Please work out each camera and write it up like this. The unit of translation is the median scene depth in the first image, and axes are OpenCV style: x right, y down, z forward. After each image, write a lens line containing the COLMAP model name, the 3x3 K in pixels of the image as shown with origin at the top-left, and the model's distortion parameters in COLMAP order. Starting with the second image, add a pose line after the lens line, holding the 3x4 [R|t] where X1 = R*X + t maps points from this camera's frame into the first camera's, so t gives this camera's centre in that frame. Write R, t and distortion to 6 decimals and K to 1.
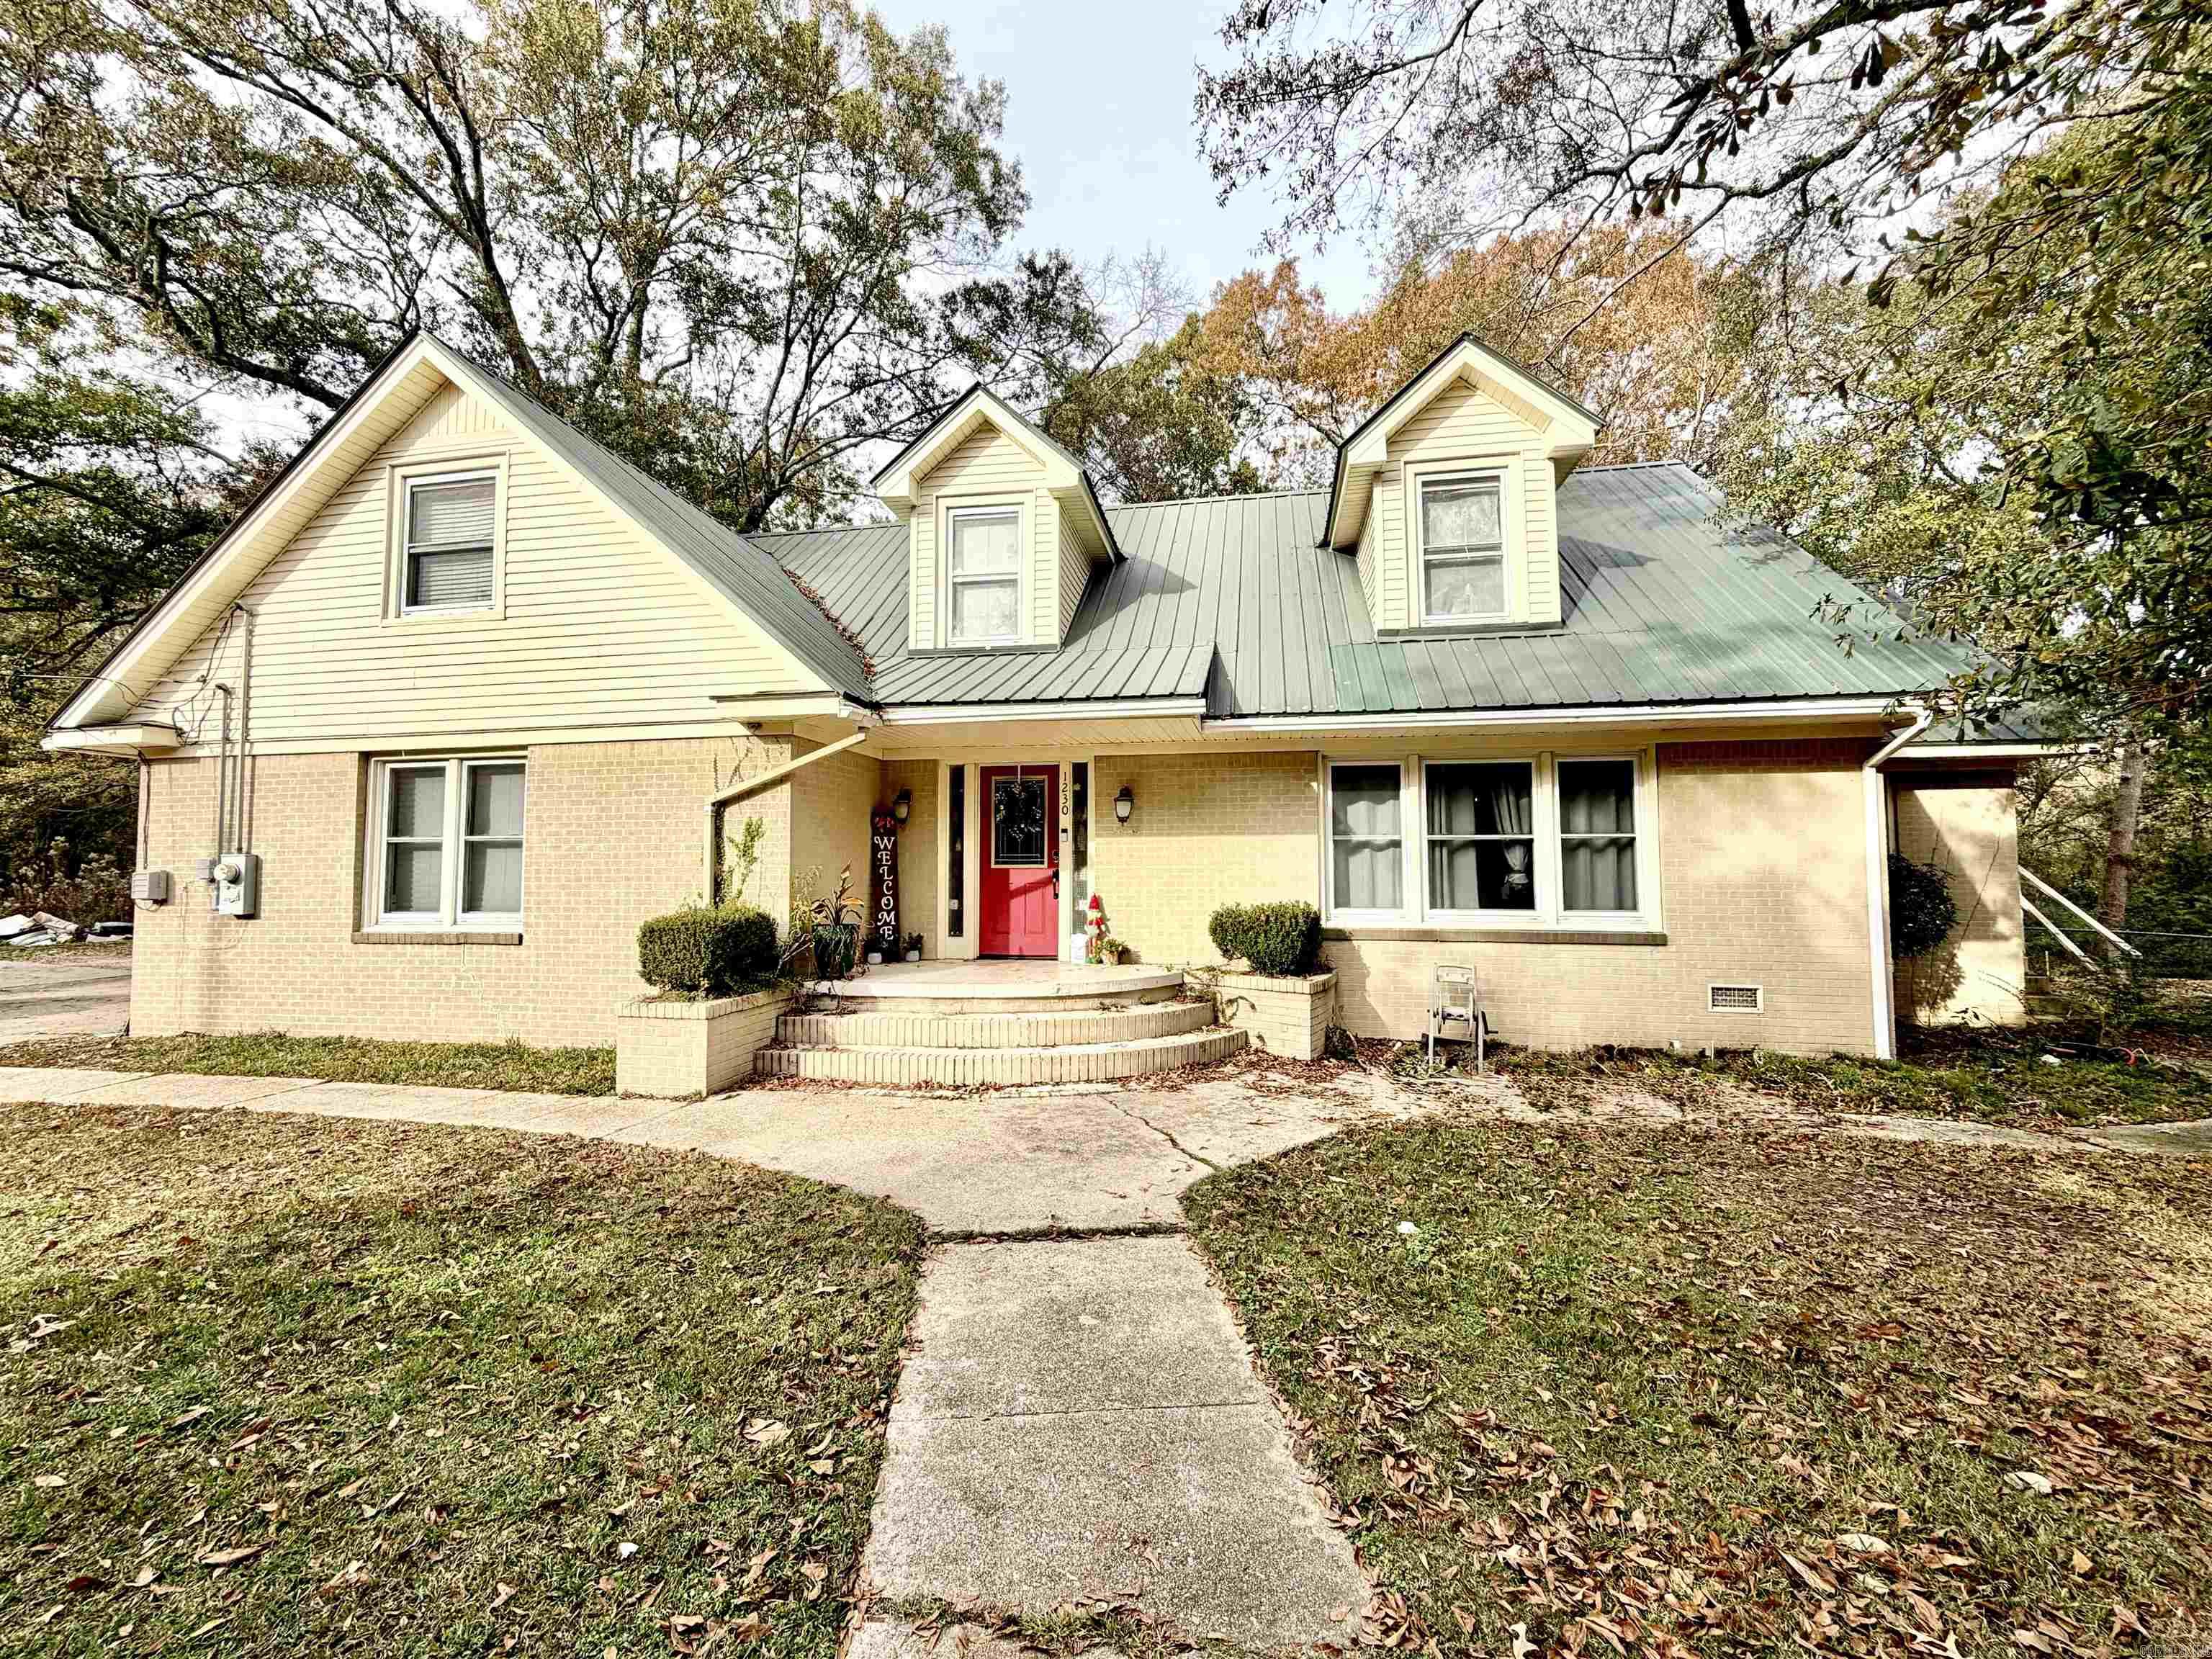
lens RADIAL K [[886.4, 0, 1106.4], [0, 886.4, 826.4], [0, 0, 1]] dist [0.002285, -0.000245]
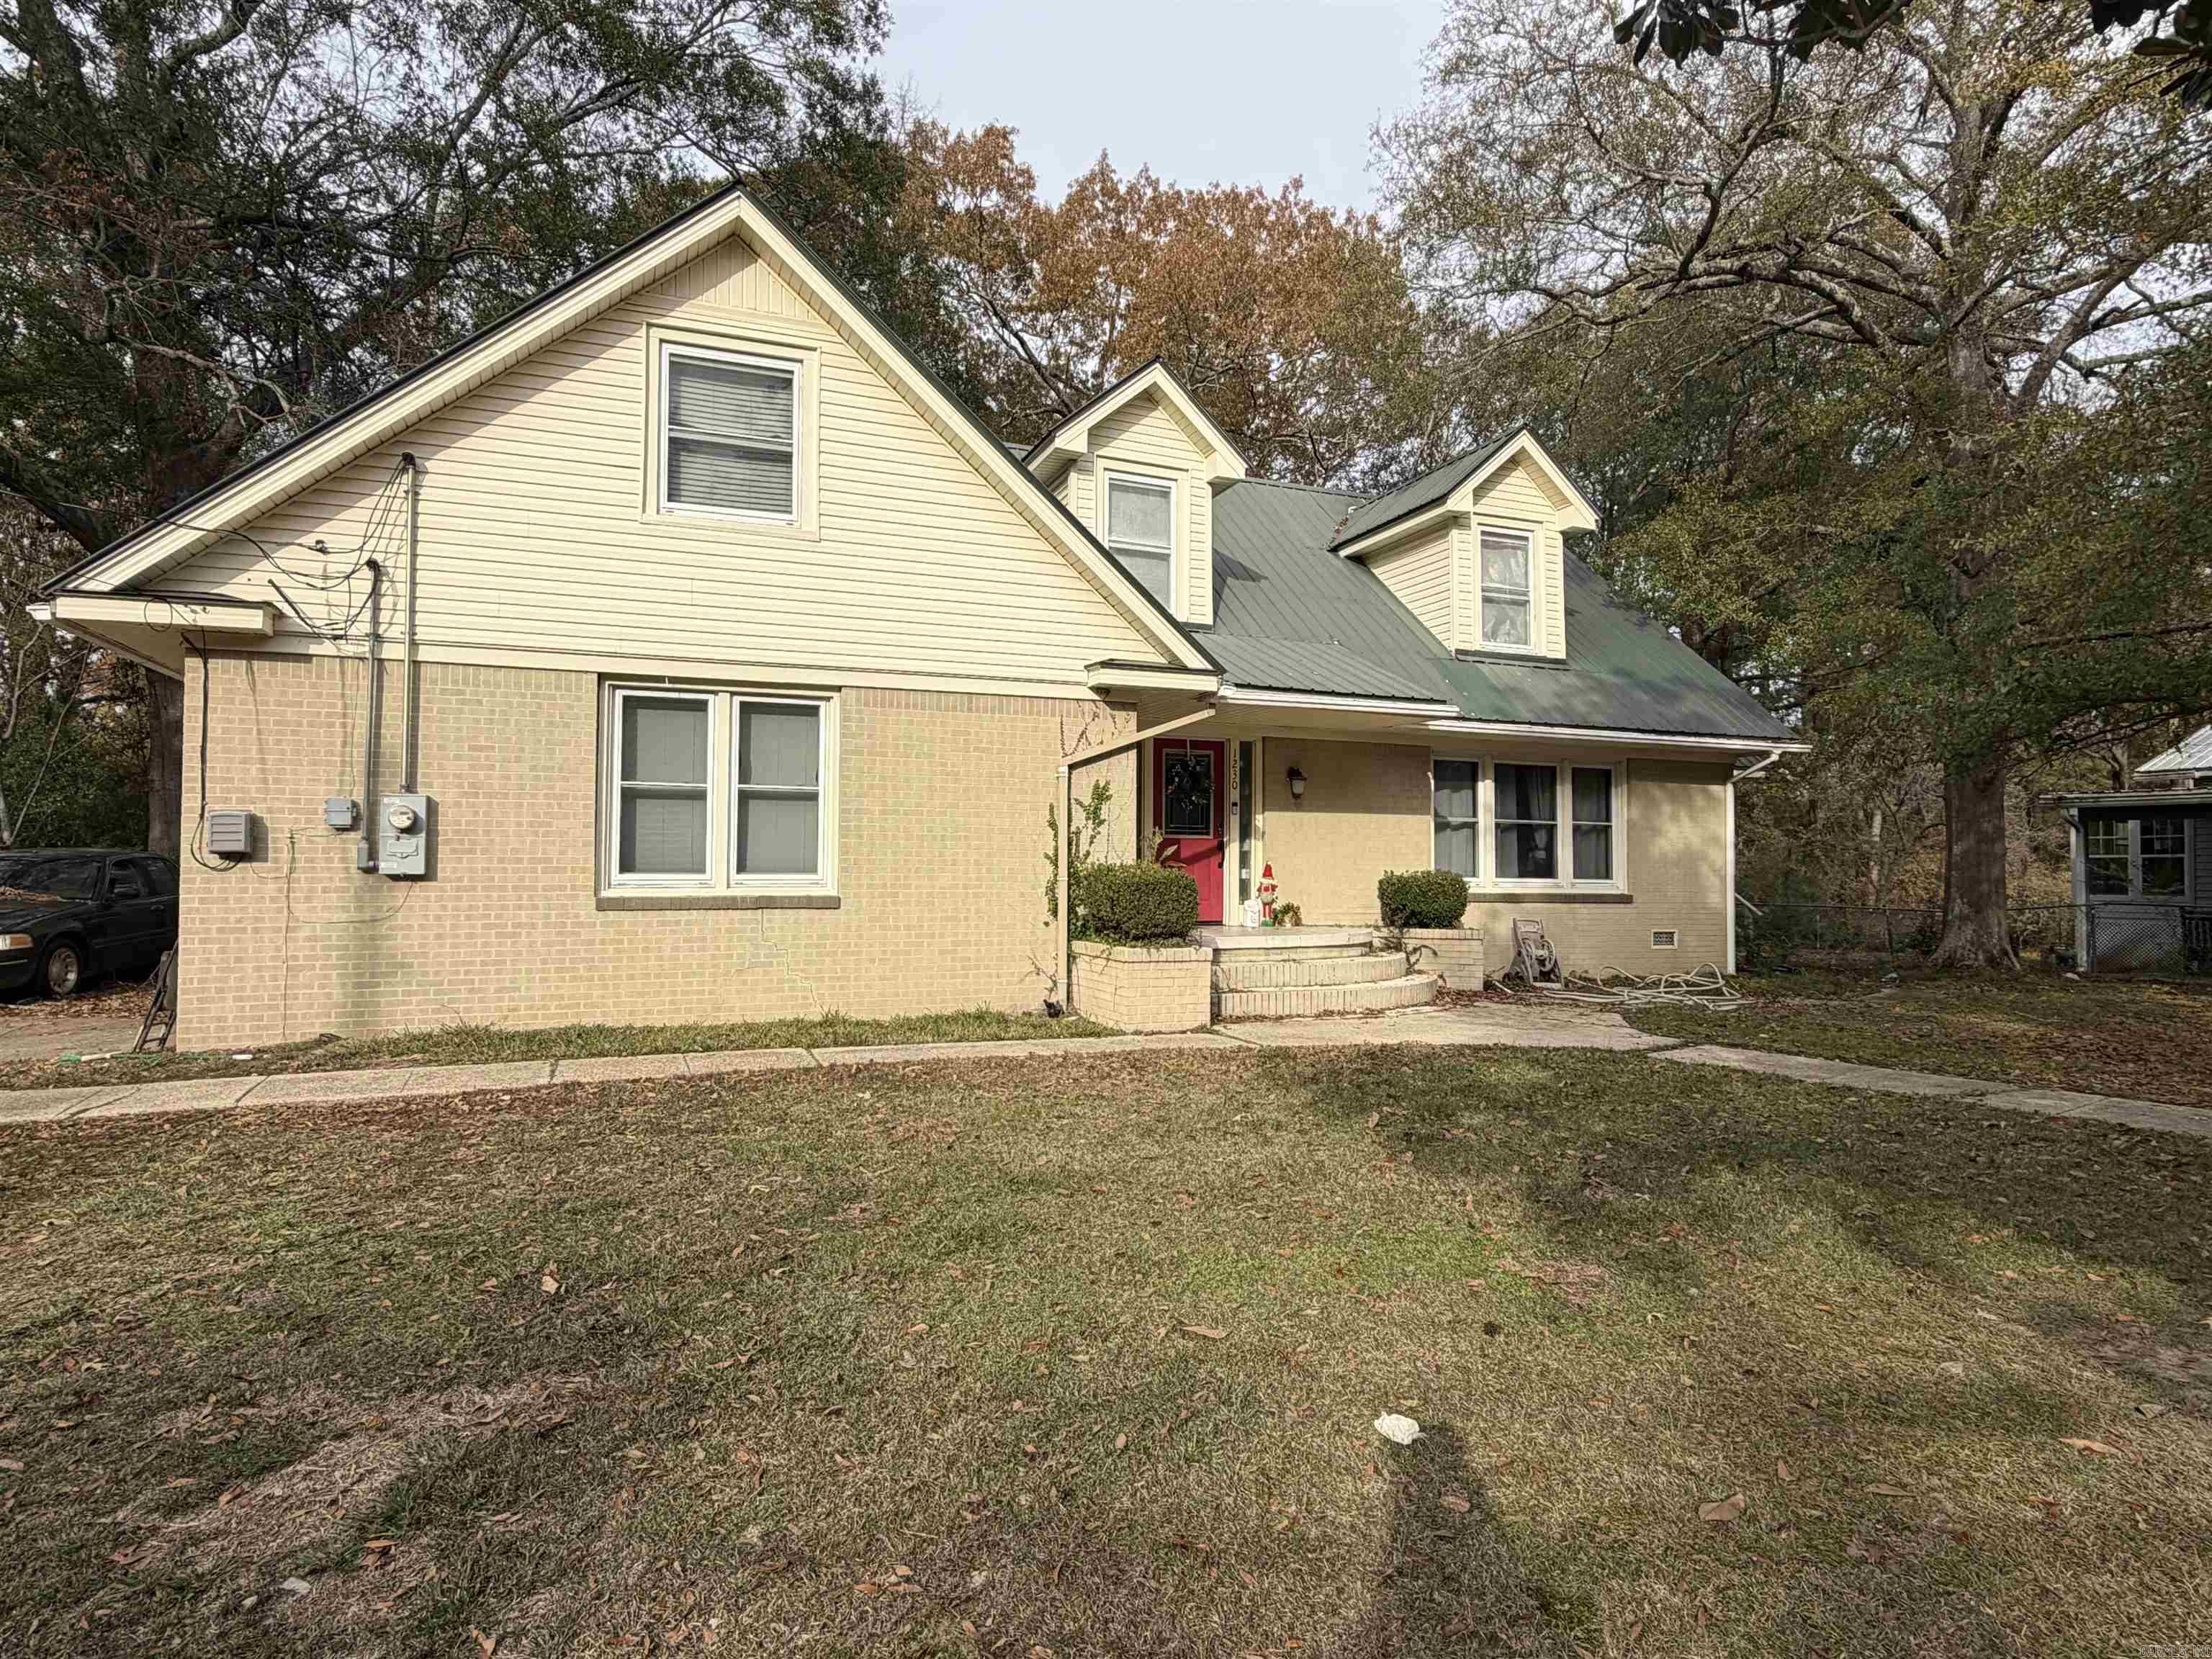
lens RADIAL K [[1220.3, 0, 1105.6], [0, 1220.3, 831.9], [0, 0, 1]] dist [0.007543, 0.000095]
pose [[0.847852, 0.026158, 0.529588, -1.031174], [-0.038865, 0.999162, 0.012868, 0.027489], [-0.528807, -0.031493, 0.848157, -0.183262]]
